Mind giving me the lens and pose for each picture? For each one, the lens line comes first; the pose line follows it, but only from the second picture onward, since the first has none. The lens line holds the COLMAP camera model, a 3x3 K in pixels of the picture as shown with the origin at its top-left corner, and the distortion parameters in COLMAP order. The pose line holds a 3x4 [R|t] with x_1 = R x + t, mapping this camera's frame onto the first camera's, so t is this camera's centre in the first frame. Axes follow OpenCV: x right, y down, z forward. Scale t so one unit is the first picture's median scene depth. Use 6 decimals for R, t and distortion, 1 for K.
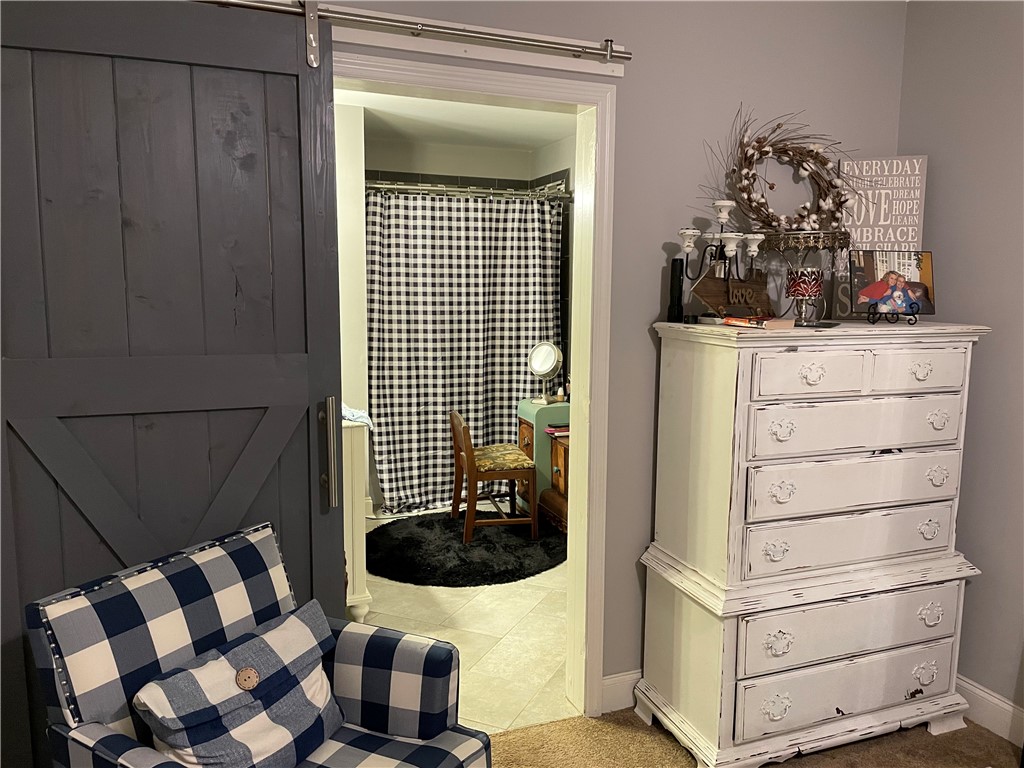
lens RADIAL K [[769.6, 0, 510.9], [0, 769.6, 384.9], [0, 0, 1]] dist [0.010557, -0.012963]
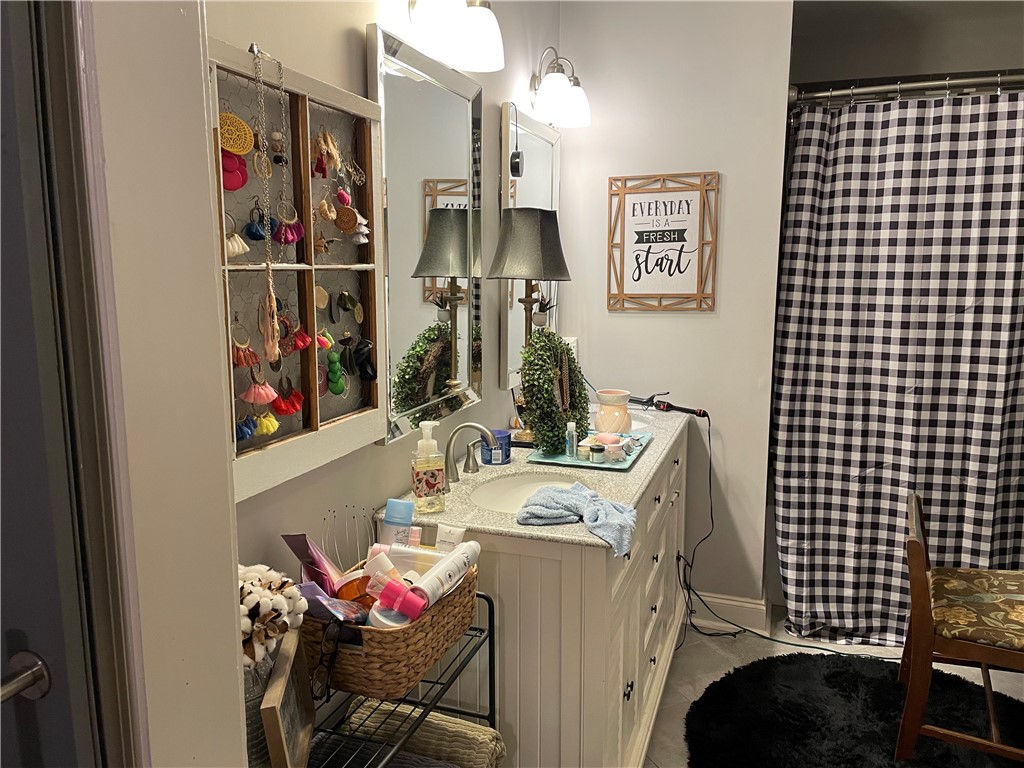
lens RADIAL K [[769.6, 0, 510.8], [0, 769.6, 376.3], [0, 0, 1]] dist [0.010557, -0.012963]
pose [[0.759819, 0.084222, -0.644657, 0.048117], [-0.075051, 0.996307, 0.041706, -0.045820], [0.645788, 0.016693, 0.763334, 0.381019]]
